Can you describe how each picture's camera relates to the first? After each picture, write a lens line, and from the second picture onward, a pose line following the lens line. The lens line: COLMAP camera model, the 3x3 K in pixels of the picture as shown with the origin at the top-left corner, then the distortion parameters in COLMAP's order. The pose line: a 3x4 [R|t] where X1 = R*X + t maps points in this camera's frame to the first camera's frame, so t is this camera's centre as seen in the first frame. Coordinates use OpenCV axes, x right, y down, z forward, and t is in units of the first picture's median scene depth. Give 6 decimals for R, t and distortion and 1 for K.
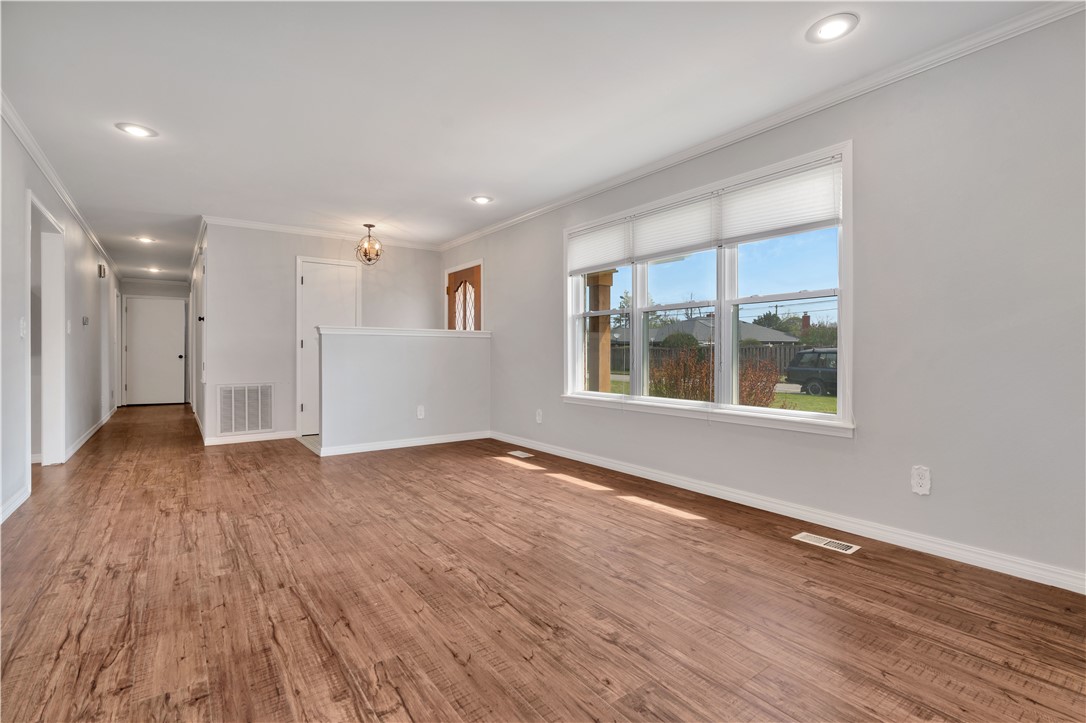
lens RADIAL K [[496.7, 0, 549.9], [0, 496.7, 352.5], [0, 0, 1]] dist [-0.002336, 0.000328]
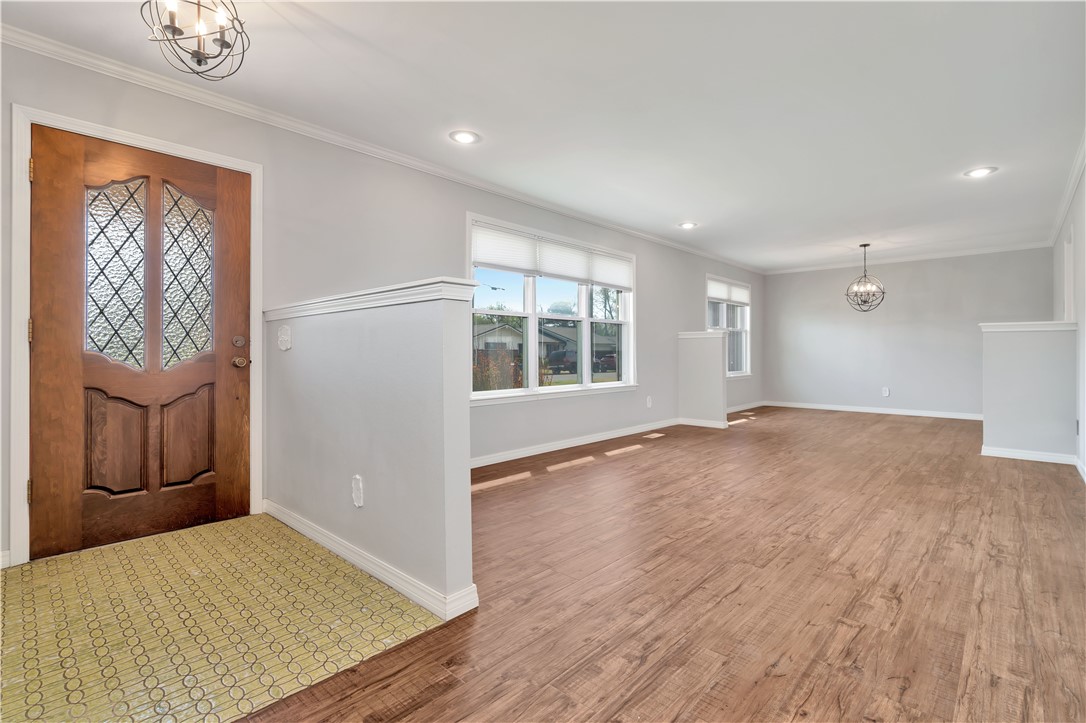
lens RADIAL K [[496.7, 0, 549.9], [0, 496.7, 352.5], [0, 0, 1]] dist [-0.002336, 0.000328]
pose [[-0.171393, 0.000069, 0.985203, -1.516162], [-0.000829, 1.000000, -0.000214, 0.005488], [-0.985202, -0.000853, -0.171393, 1.764101]]
